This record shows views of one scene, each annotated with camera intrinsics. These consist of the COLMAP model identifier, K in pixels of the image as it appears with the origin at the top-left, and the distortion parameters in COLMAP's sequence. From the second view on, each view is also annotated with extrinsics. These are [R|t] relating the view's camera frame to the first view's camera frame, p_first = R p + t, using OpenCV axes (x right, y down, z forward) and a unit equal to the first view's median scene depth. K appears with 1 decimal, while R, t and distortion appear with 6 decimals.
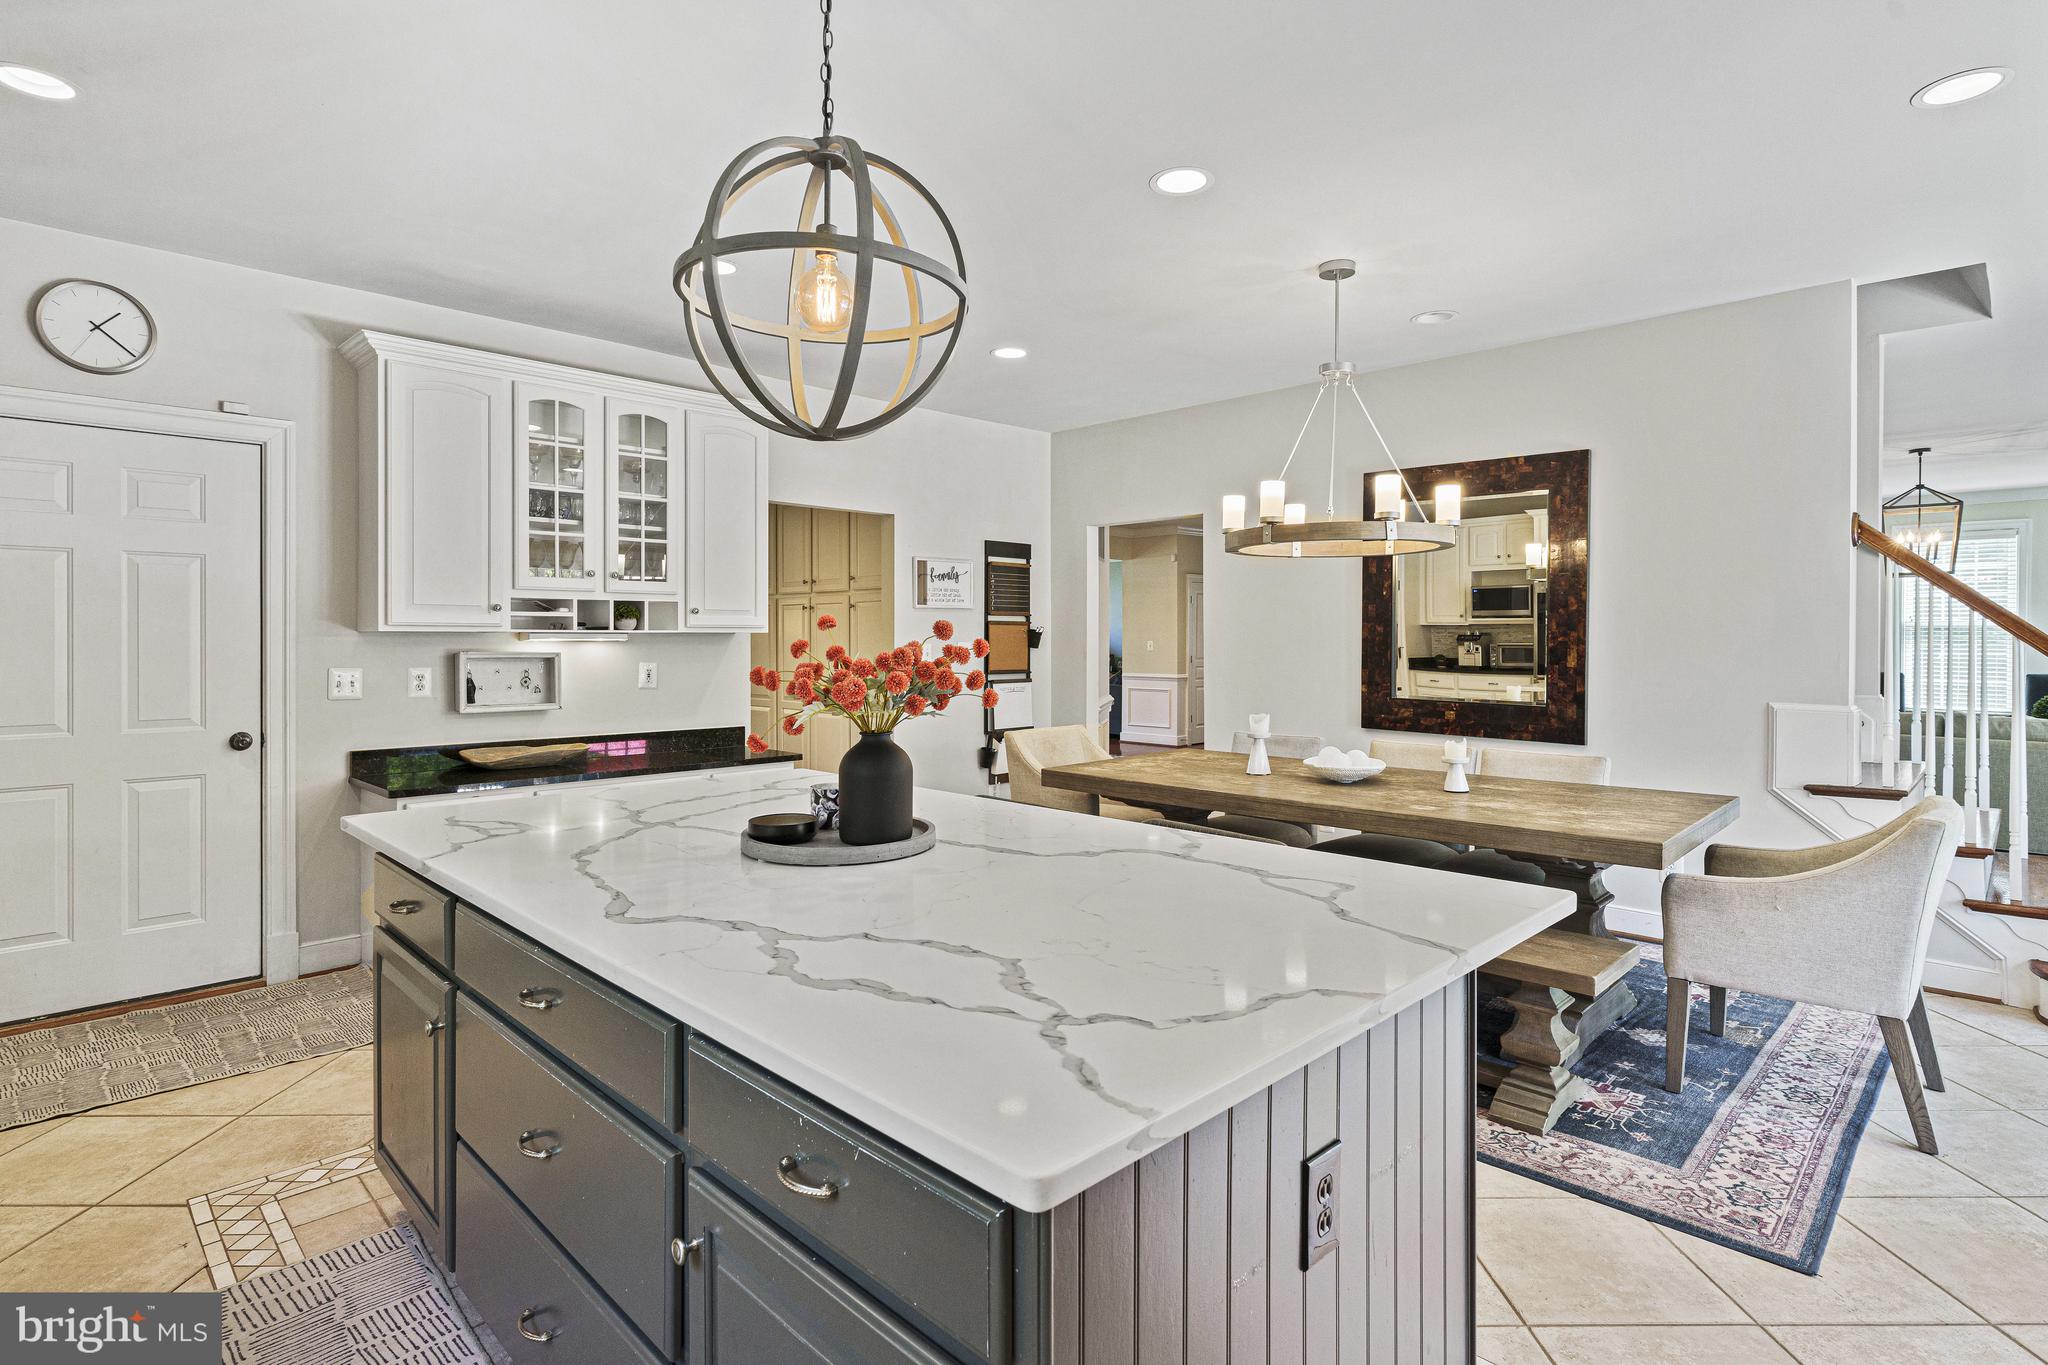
lens RADIAL K [[1022.5, 0, 1033.2], [0, 1022.5, 643.4], [0, 0, 1]] dist [-0.000771, -0.000899]
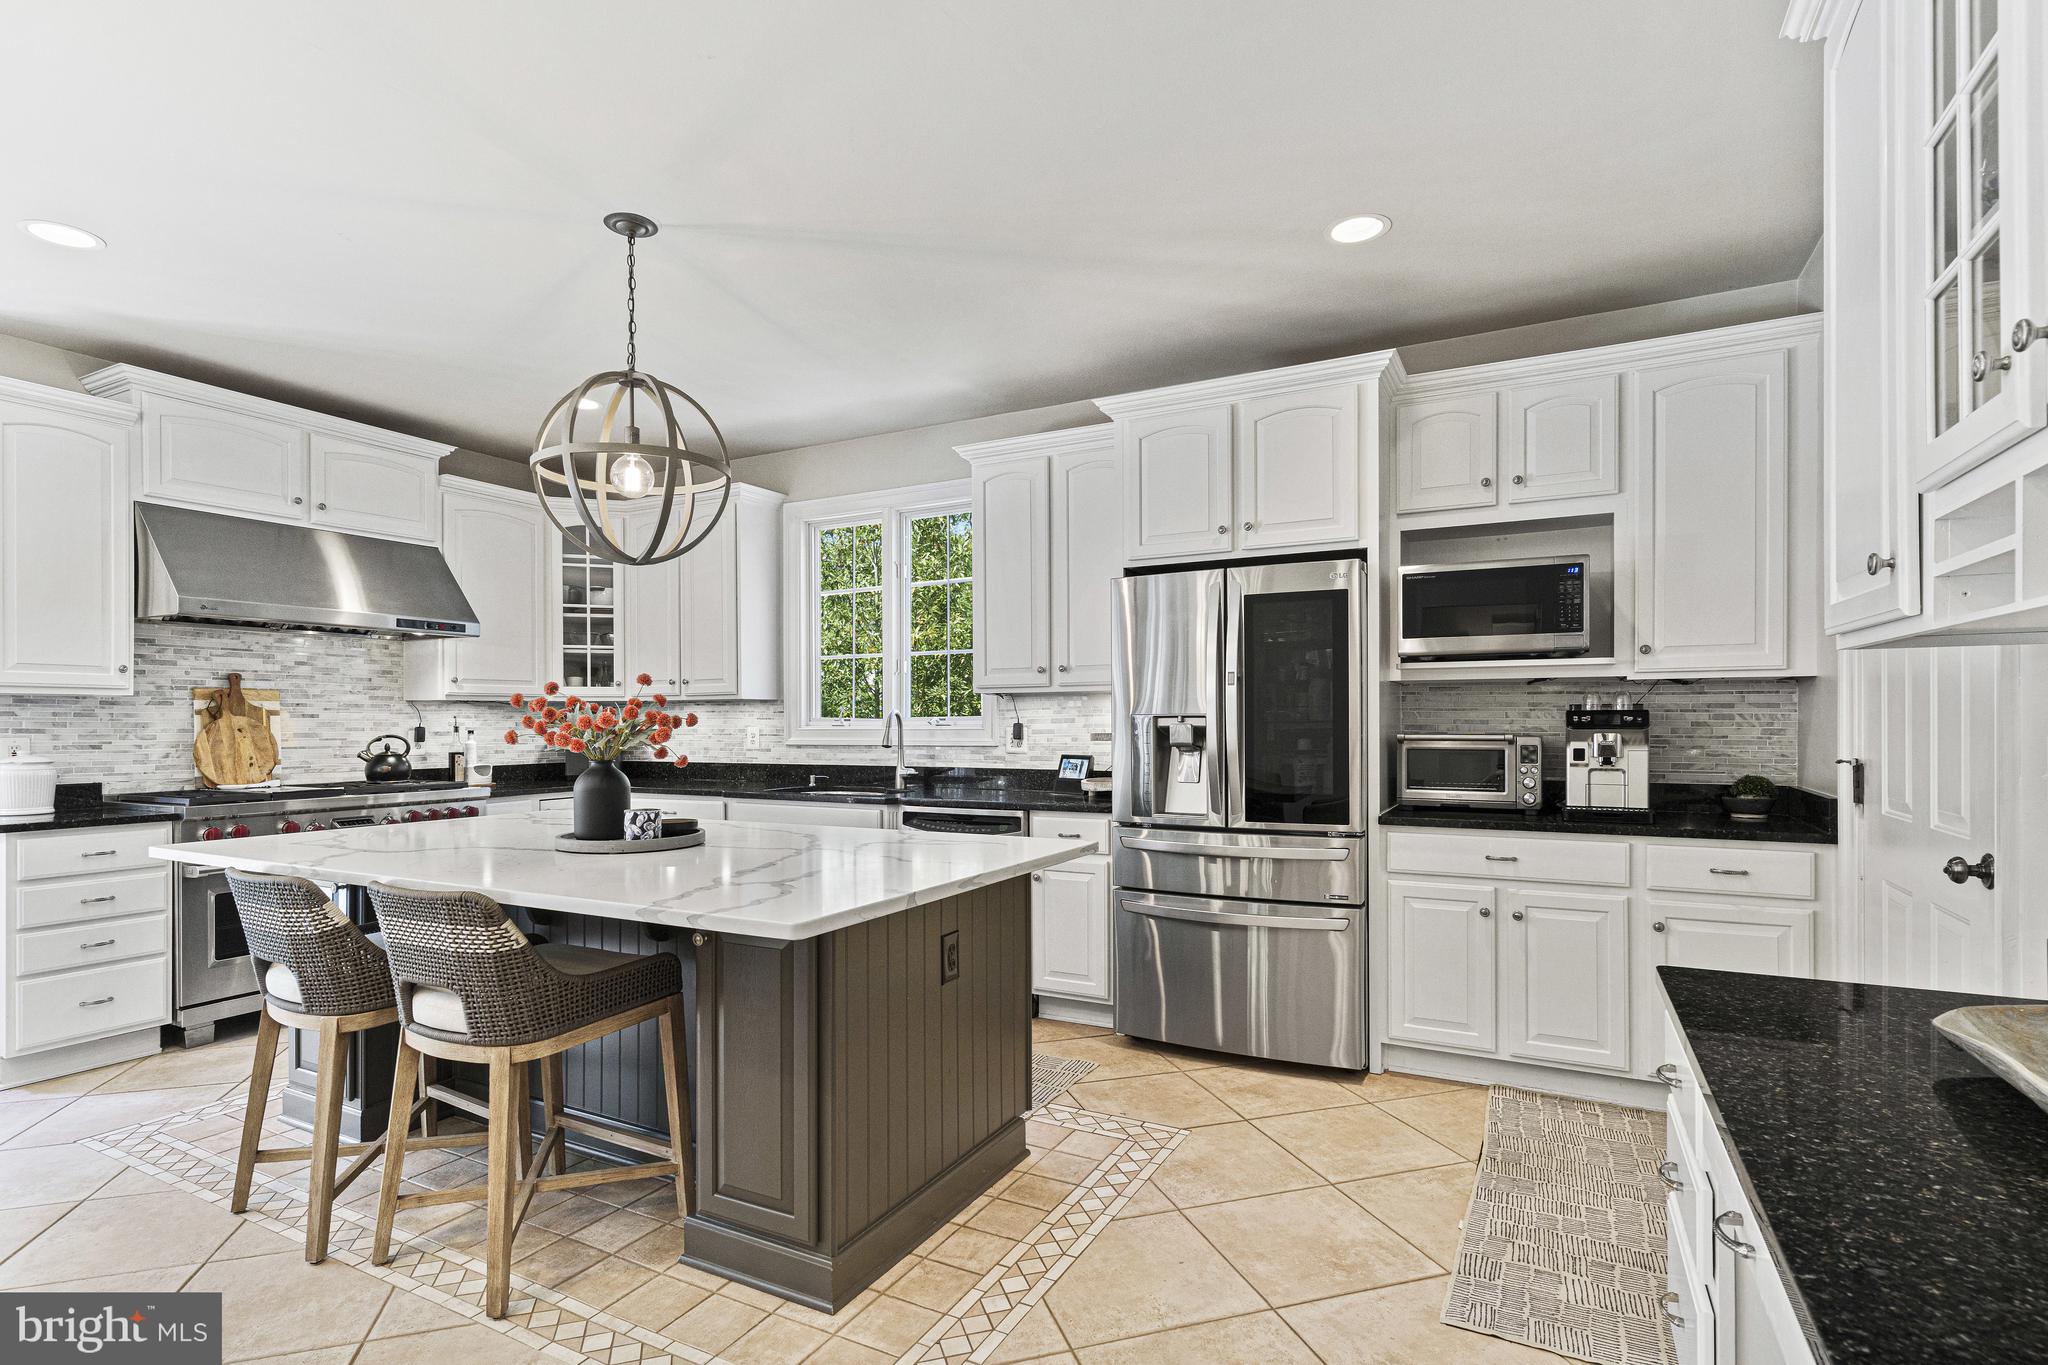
lens RADIAL K [[994.6, 0, 1021.0], [0, 994.6, 714.3], [0, 0, 1]] dist [-0.001441, 0.000315]
pose [[-0.956914, 0.004553, -0.290335, -0.170817], [0.004731, 0.999989, 0.000091, 0.014809], [0.290332, -0.001287, -0.956925, 1.364992]]
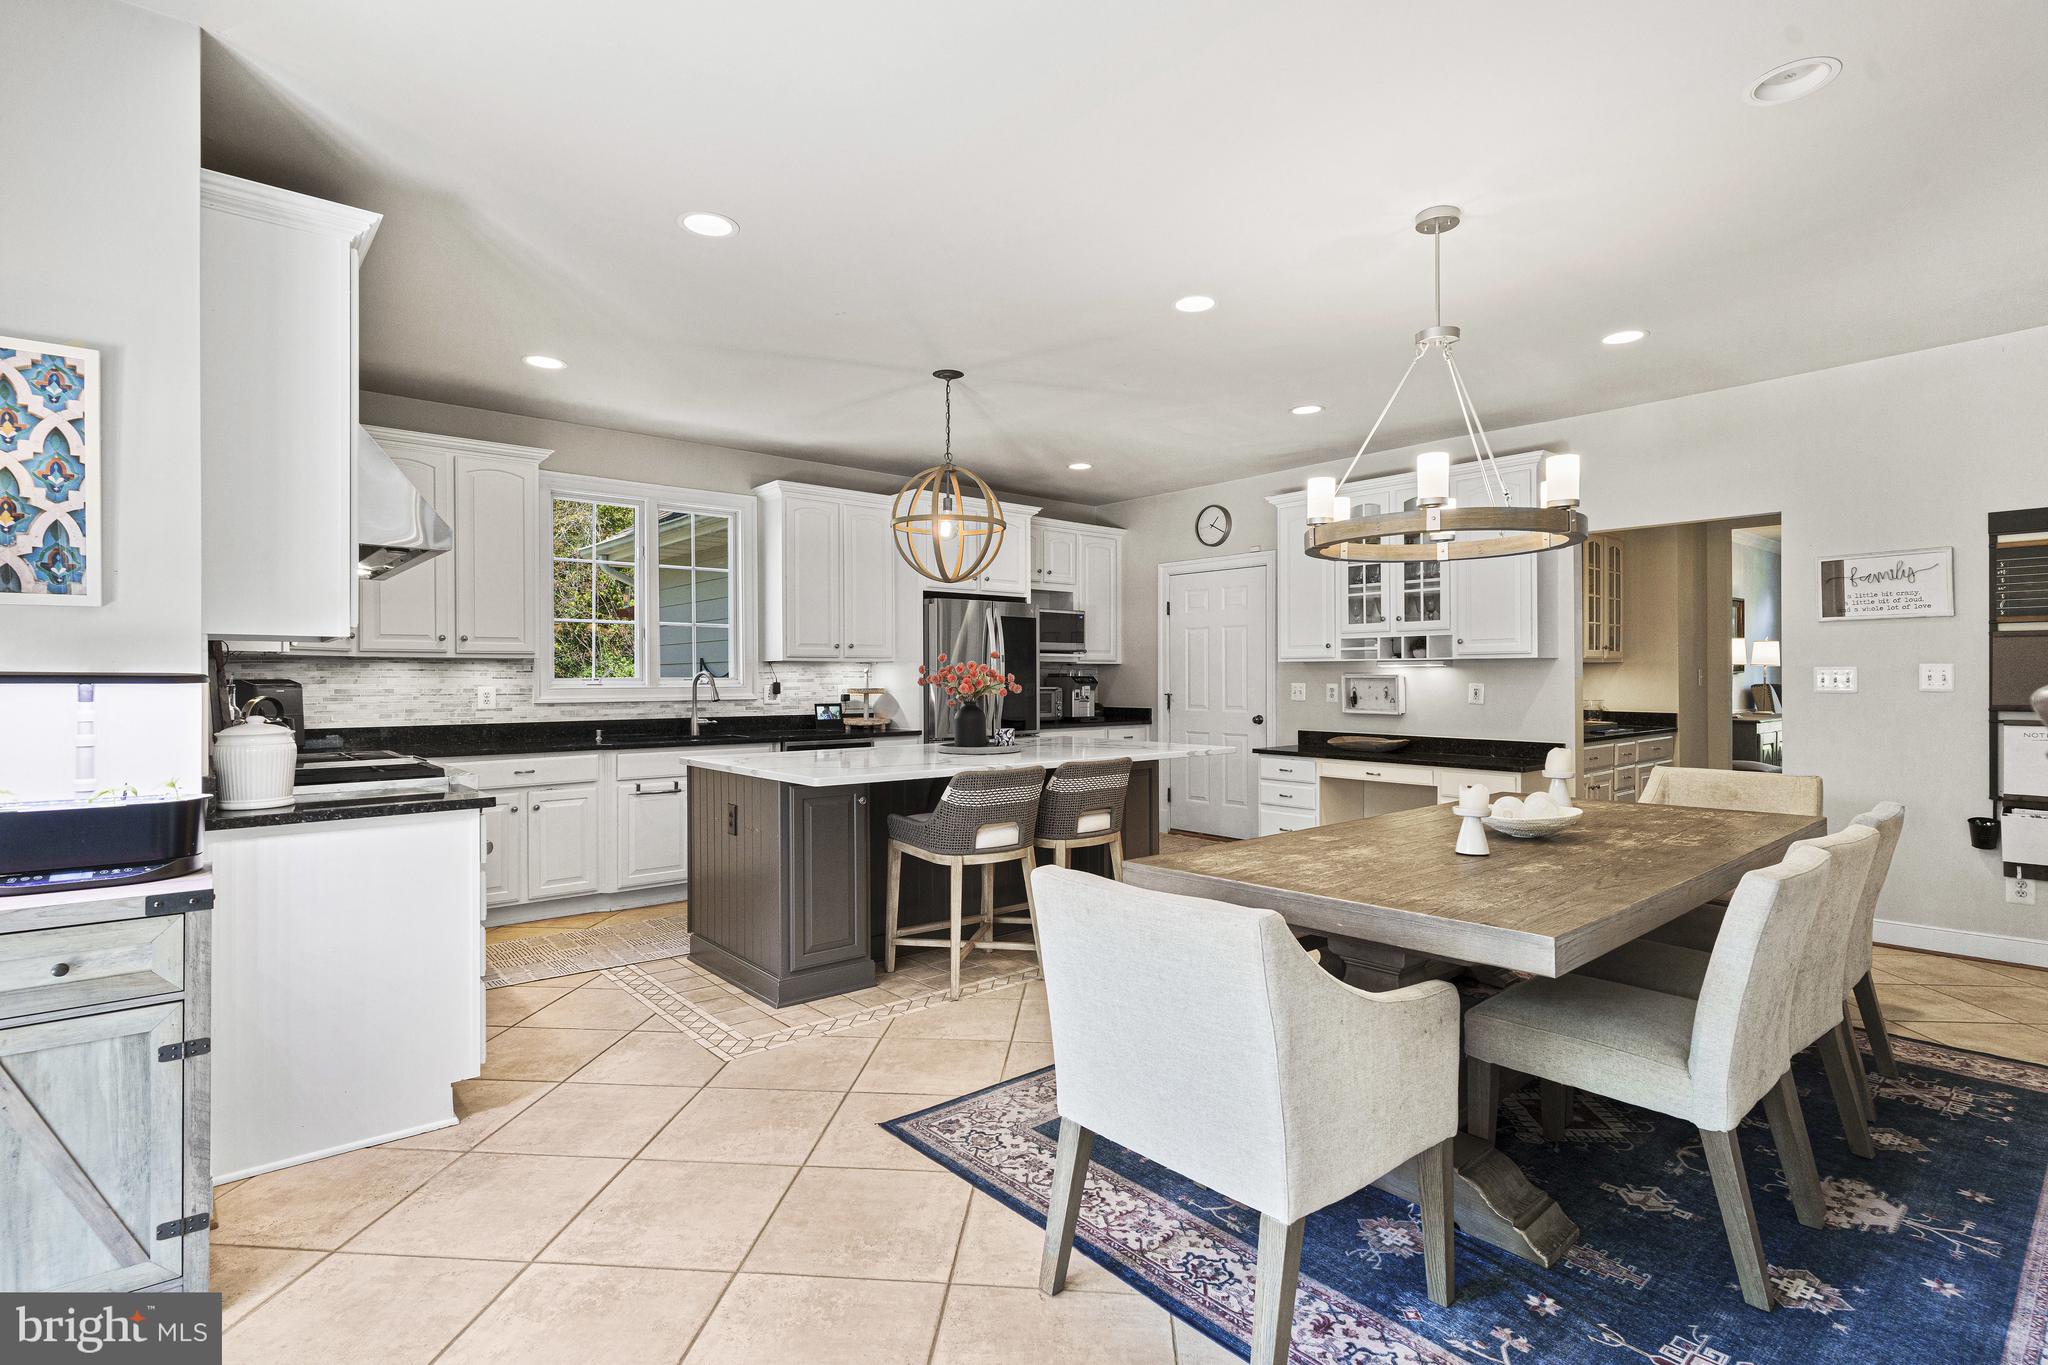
lens RADIAL K [[975.9, 0, 1018.5], [0, 975.9, 680.3], [0, 0, 1]] dist [0.001033, 0.000053]
pose [[-0.083648, 0.002911, -0.996491, 1.133318], [-0.002569, 0.999992, 0.003137, 0.016517], [0.996492, 0.002822, -0.083639, 0.720052]]
